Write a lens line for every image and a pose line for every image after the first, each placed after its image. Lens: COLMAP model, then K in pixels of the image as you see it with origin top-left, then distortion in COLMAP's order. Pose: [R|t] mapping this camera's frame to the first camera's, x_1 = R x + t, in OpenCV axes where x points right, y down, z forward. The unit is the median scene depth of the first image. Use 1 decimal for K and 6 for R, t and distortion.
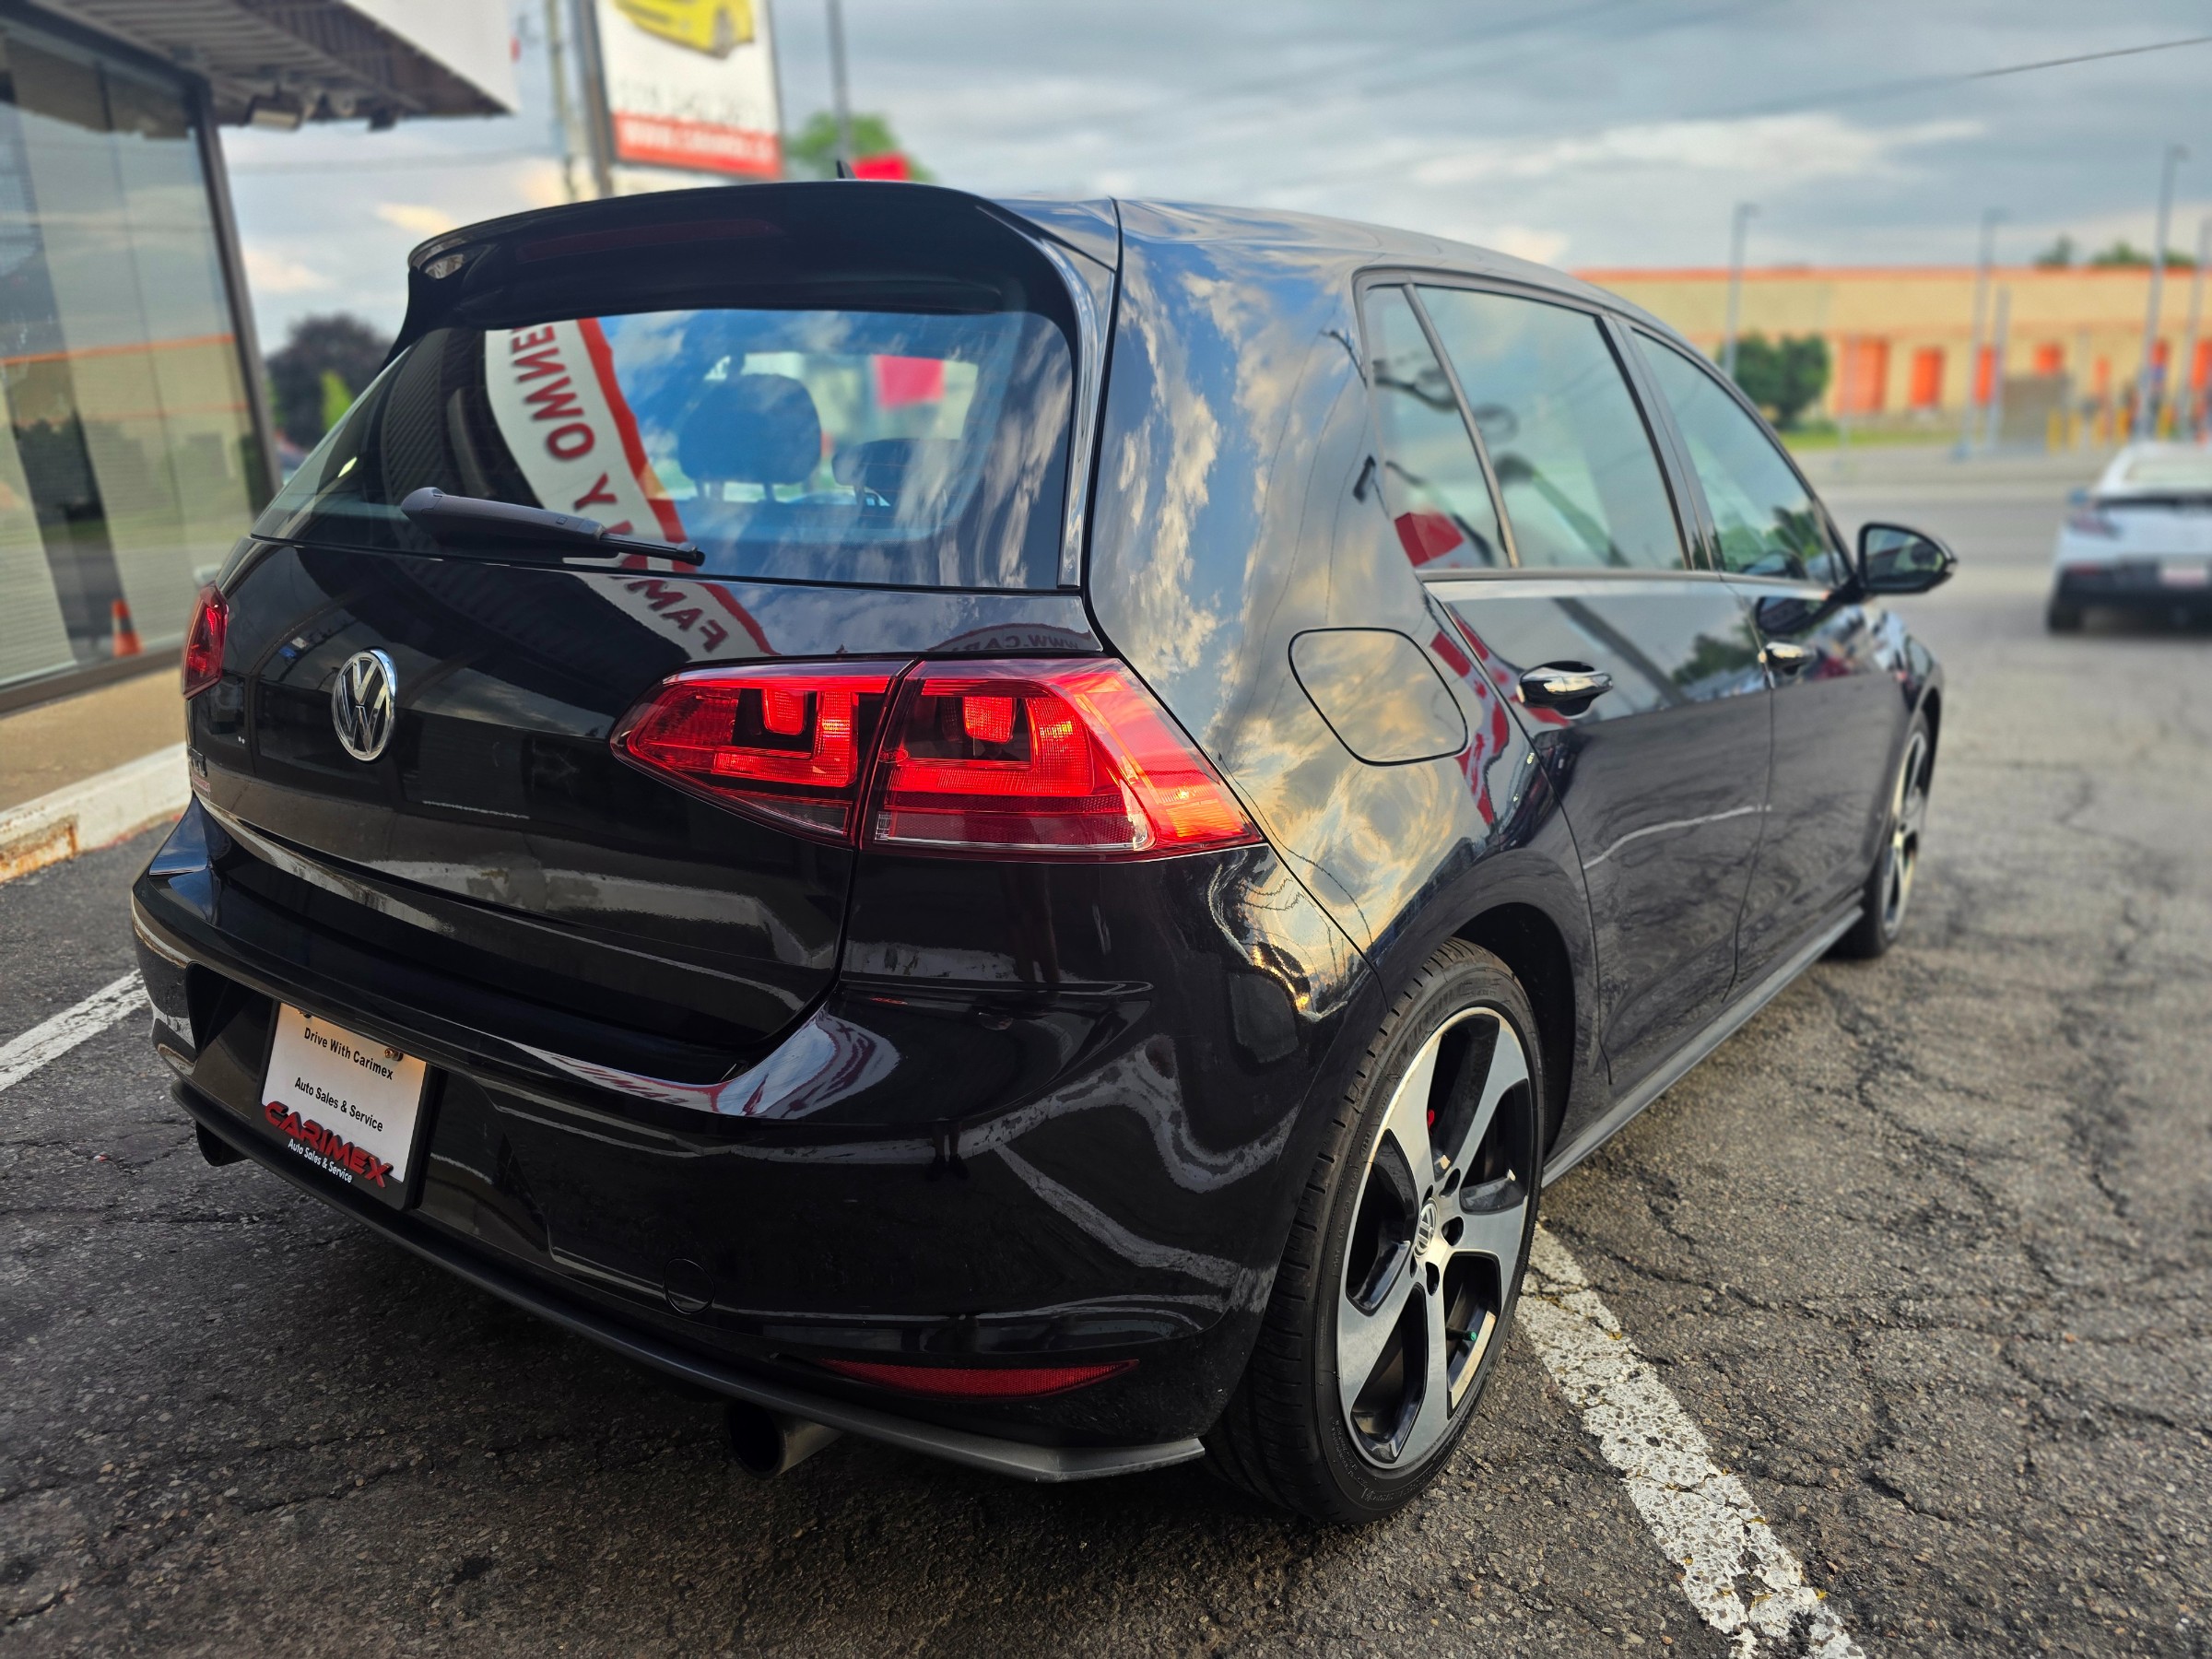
lens RADIAL K [[1598.1, 0, 1109.6], [0, 1598.1, 824.4], [0, 0, 1]] dist [0.031127, -0.008240]
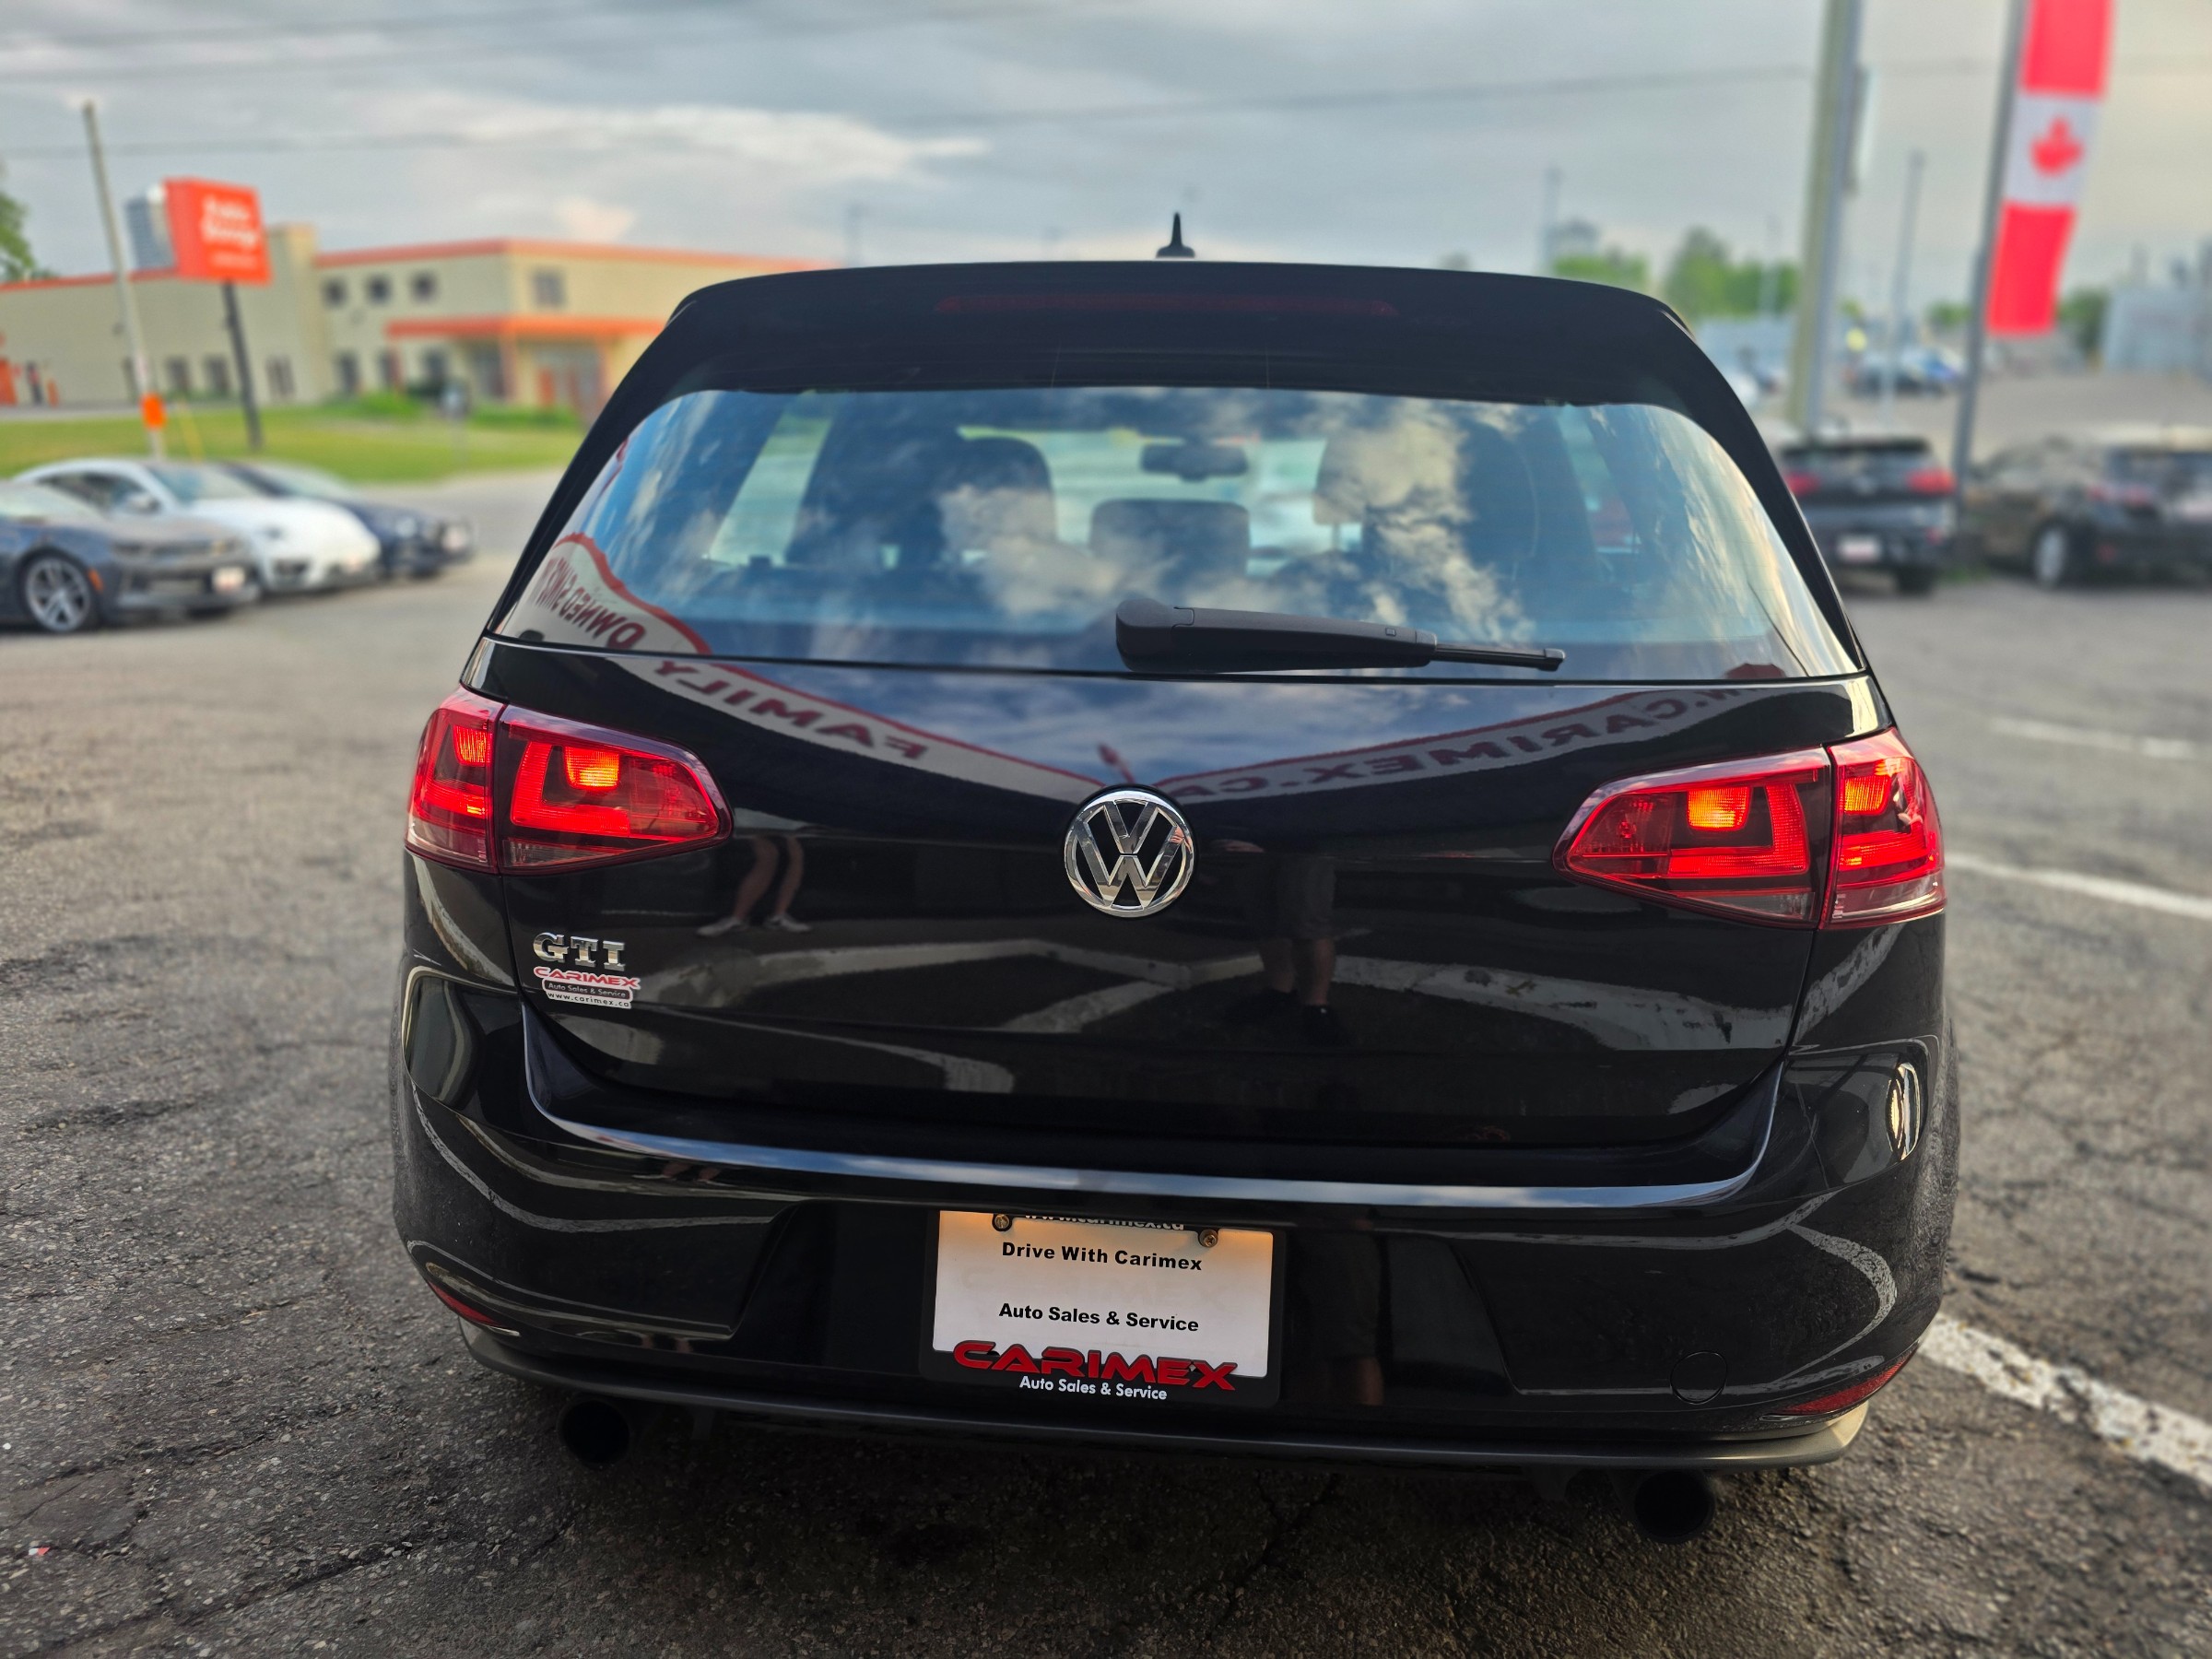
lens RADIAL K [[1598.1, 0, 1099.9], [0, 1598.1, 834.2], [0, 0, 1]] dist [0.031127, -0.008240]
pose [[0.834850, -0.124711, 0.536165, -0.888518], [0.112771, 0.992088, 0.055165, -0.126163], [-0.538803, 0.014409, 0.842309, 0.274358]]
